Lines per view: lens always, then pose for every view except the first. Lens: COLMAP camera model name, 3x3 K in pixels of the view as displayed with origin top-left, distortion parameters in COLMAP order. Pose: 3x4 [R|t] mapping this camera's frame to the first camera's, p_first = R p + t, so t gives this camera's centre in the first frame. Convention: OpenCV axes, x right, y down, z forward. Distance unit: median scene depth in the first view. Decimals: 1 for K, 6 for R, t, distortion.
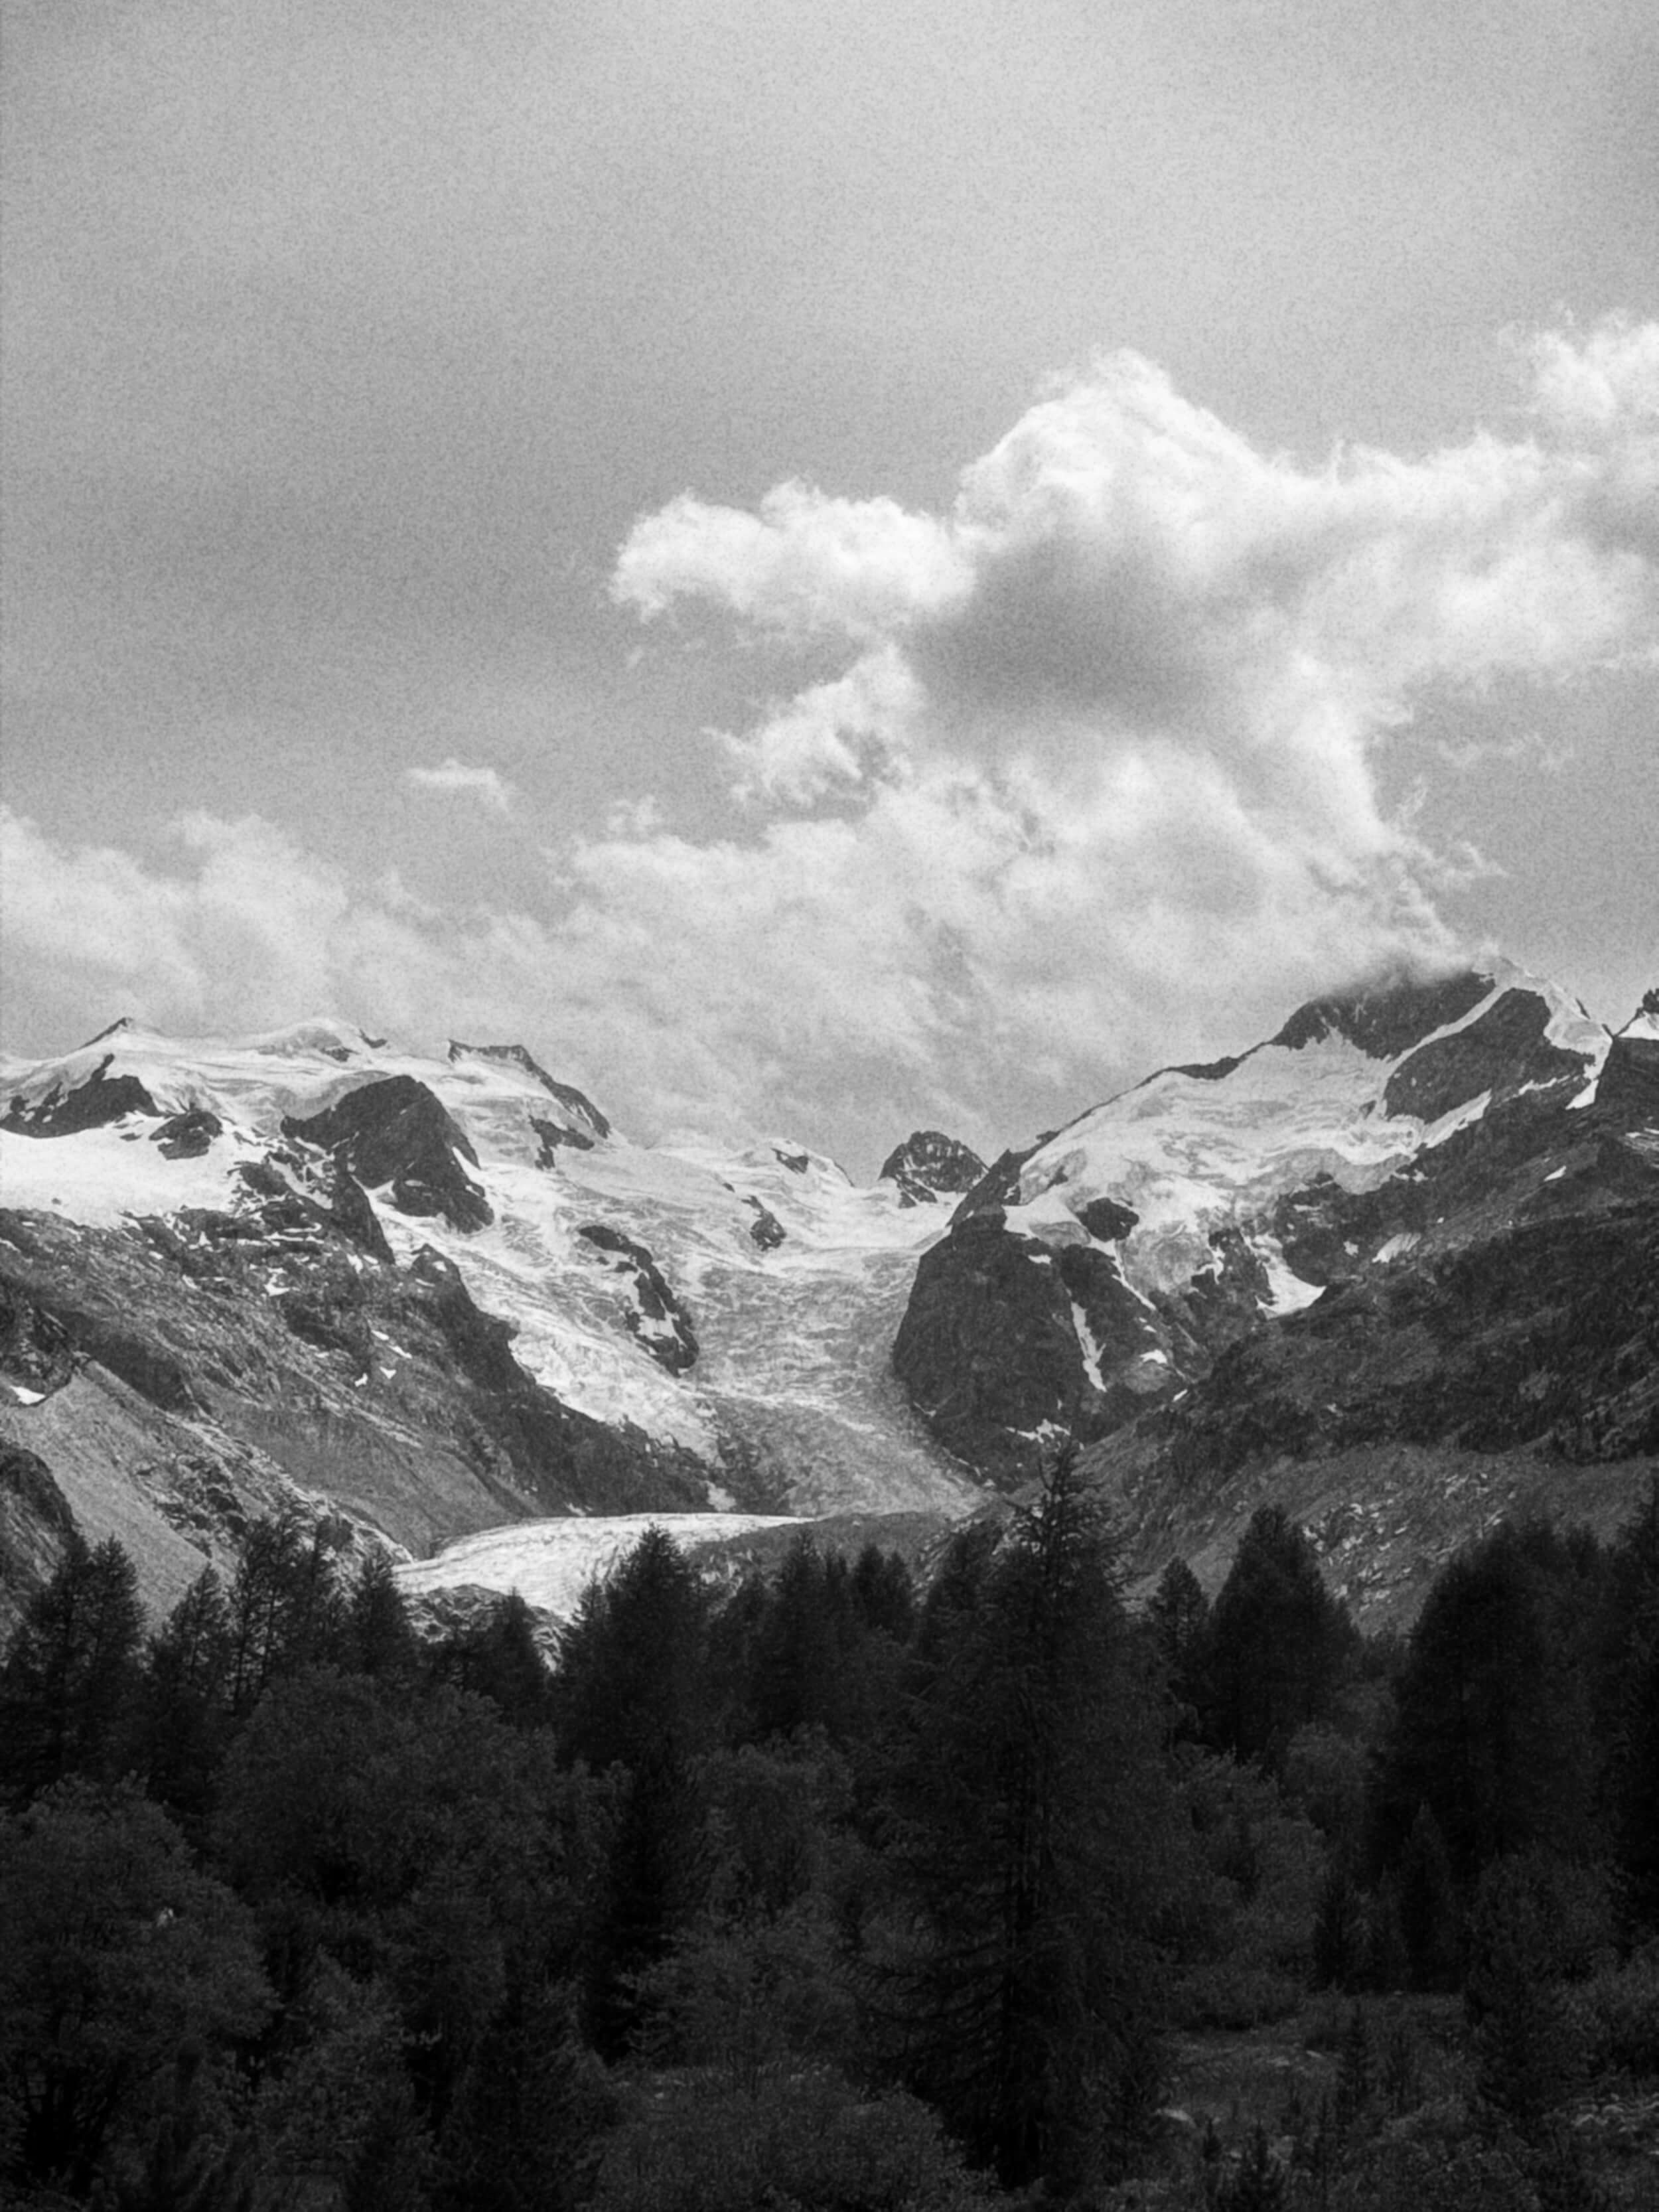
lens RADIAL K [[3195.2, 0, 810.1], [0, 3195.2, 1128.0], [0, 0, 1]] dist [0.122326, 0.036033]
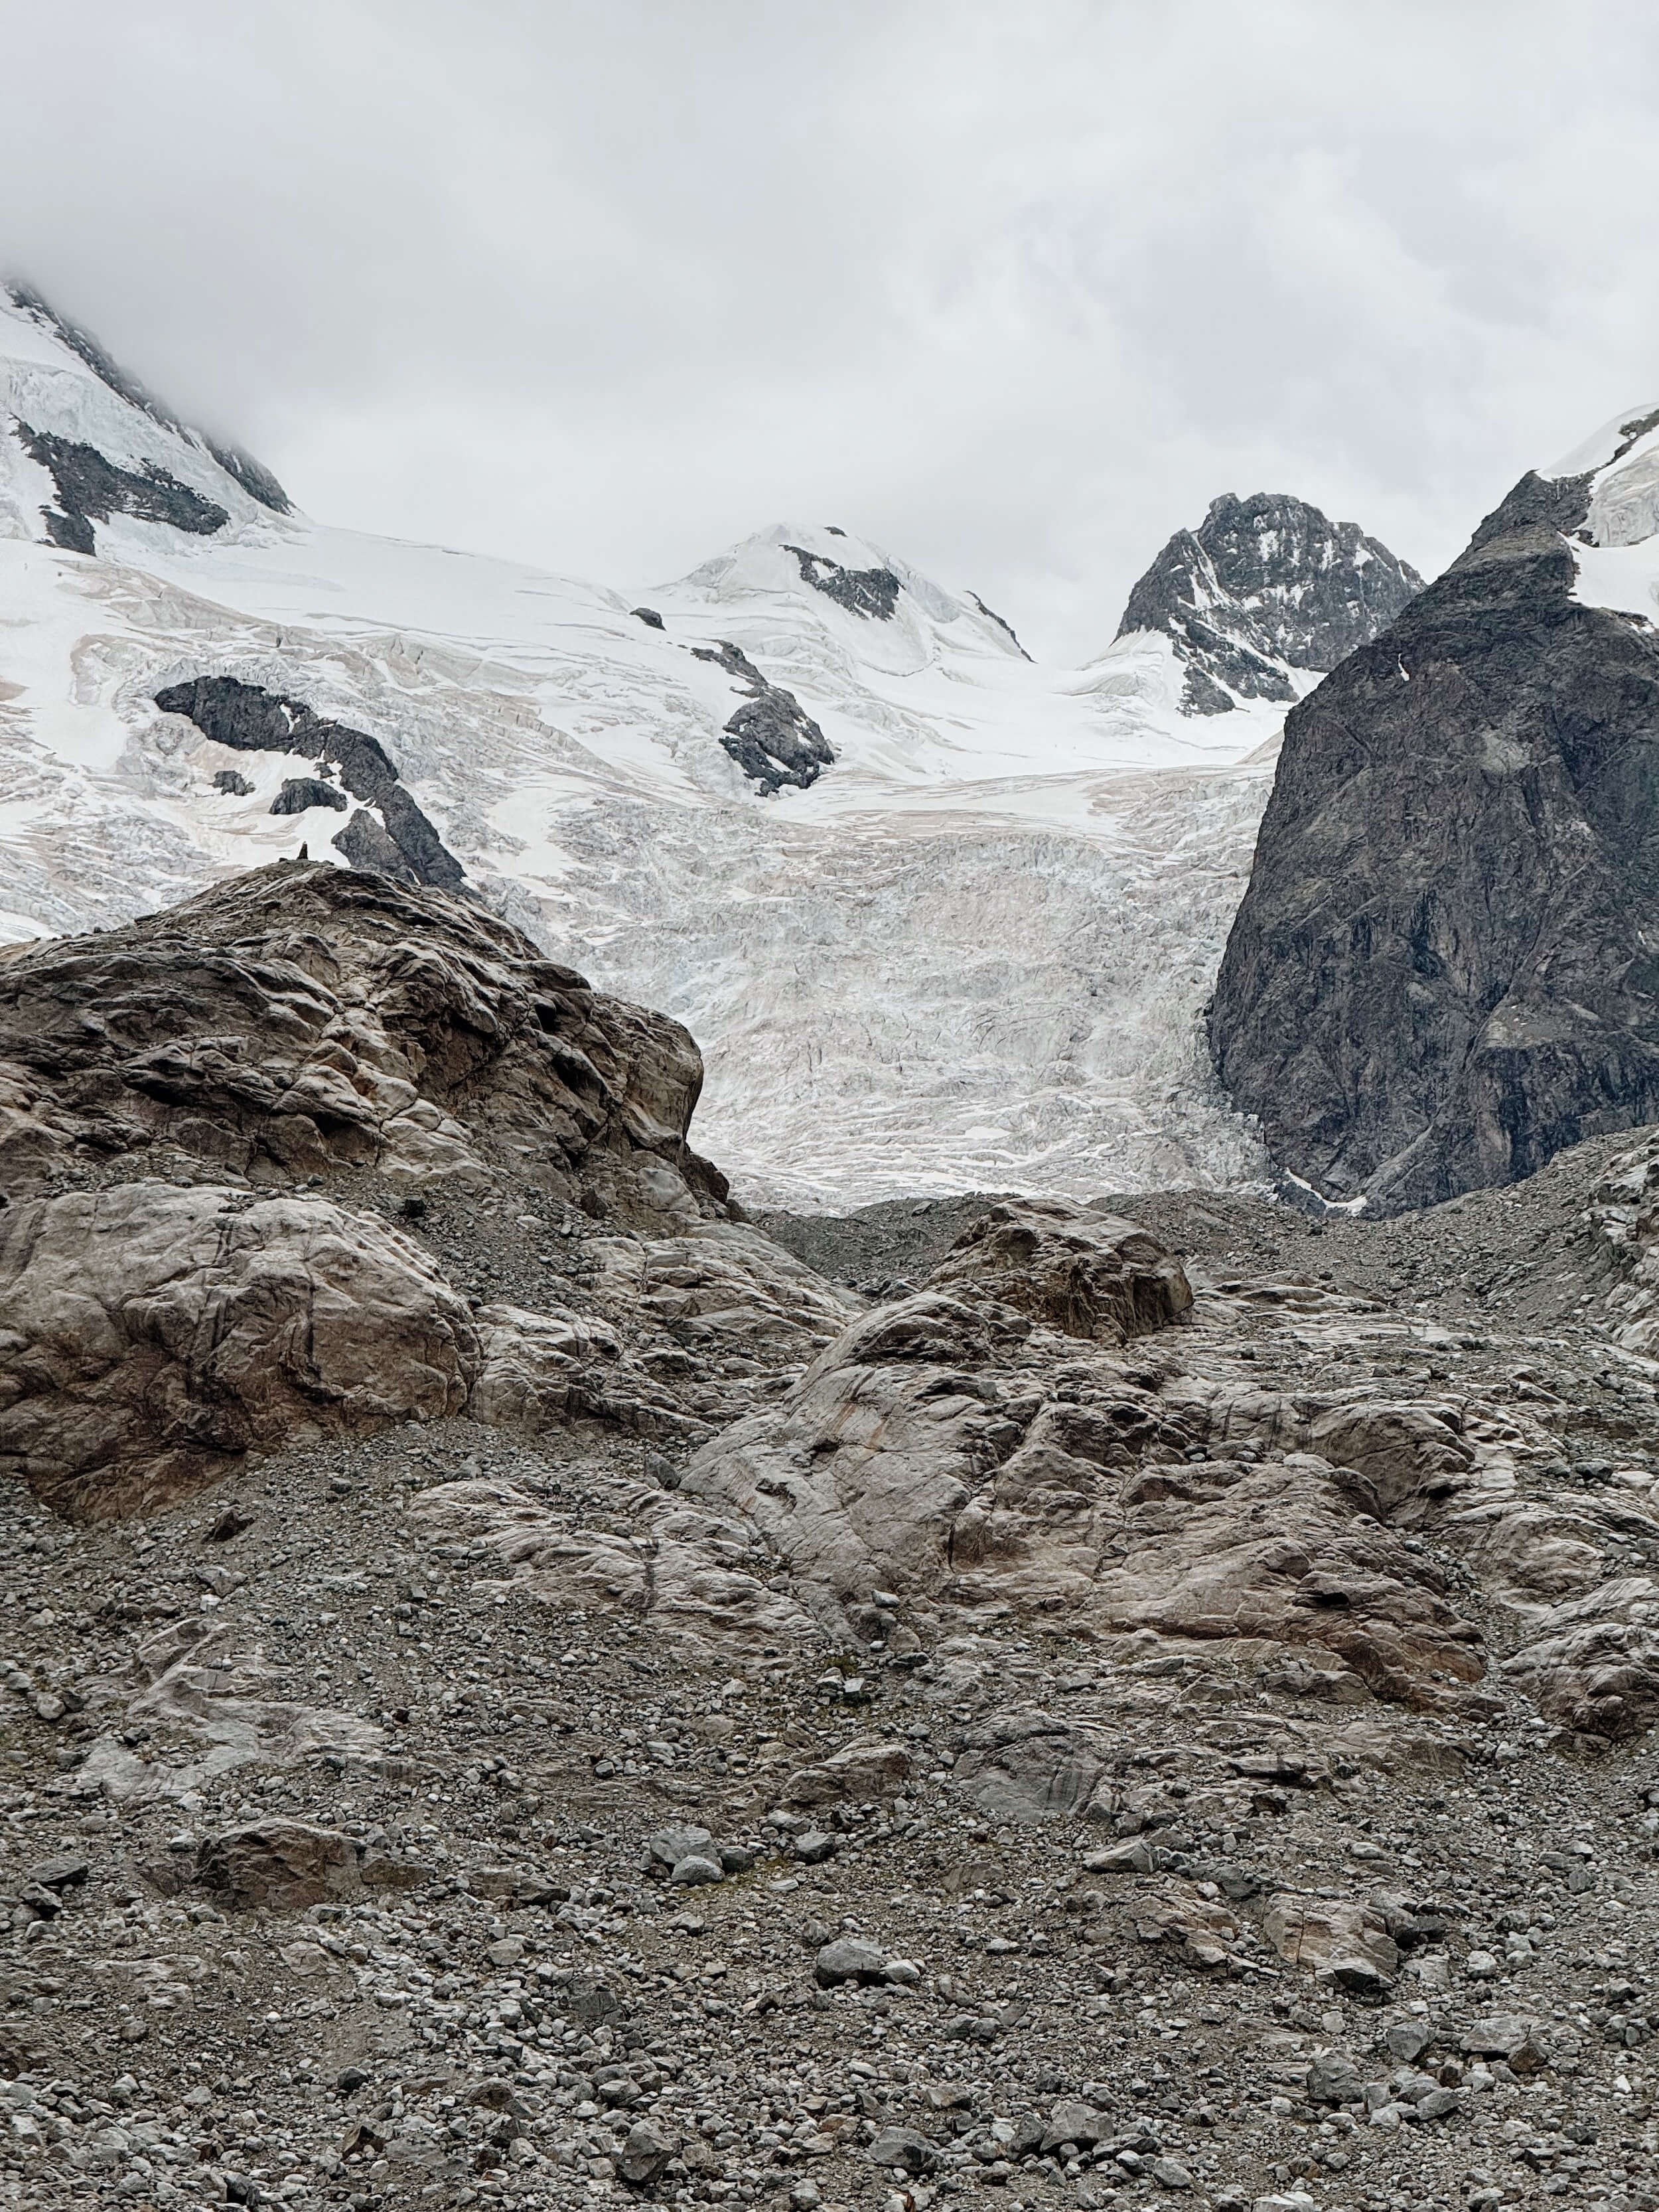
lens RADIAL K [[7333.6, 0, 896.1], [0, 7333.6, 1102.0], [0, 0, 1]] dist [0.234536, 0.619840]
pose [[0.999605, -0.028113, 0.000401, -0.002936], [0.028104, 0.999488, 0.015309, 0.058345], [-0.000831, -0.015292, 0.999883, 0.282825]]
